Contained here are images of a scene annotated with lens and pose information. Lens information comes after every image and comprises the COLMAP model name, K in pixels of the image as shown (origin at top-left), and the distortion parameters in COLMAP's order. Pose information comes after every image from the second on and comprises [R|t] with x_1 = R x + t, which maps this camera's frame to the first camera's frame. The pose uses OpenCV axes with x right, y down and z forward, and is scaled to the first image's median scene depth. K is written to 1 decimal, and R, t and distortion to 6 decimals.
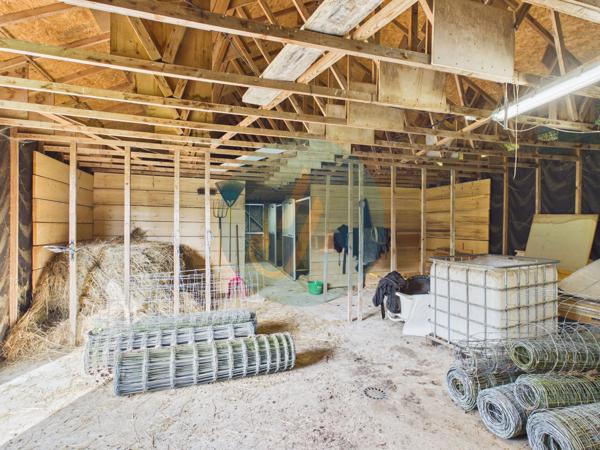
lens RADIAL K [[313.9, 0, 300.0], [0, 313.9, 225.0], [0, 0, 1]] dist [0.000078, 0.000227]
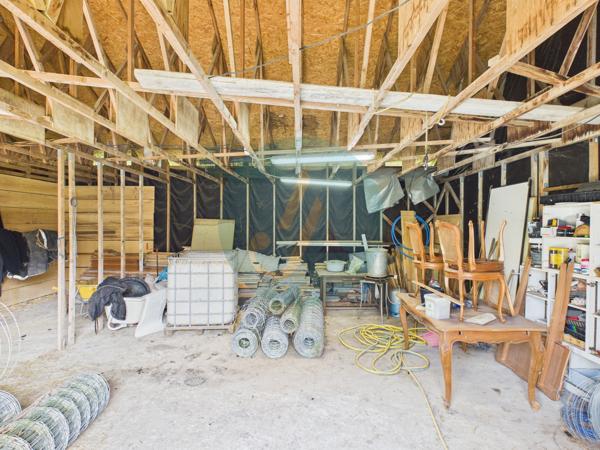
lens RADIAL K [[313.9, 0, 300.0], [0, 313.9, 225.0], [0, 0, 1]] dist [0.000078, 0.000227]
pose [[0.291485, 0.000920, 0.956575, -0.396702], [-0.000469, 1.000000, -0.000819, -0.005725], [-0.956575, -0.000210, 0.291486, 0.184819]]
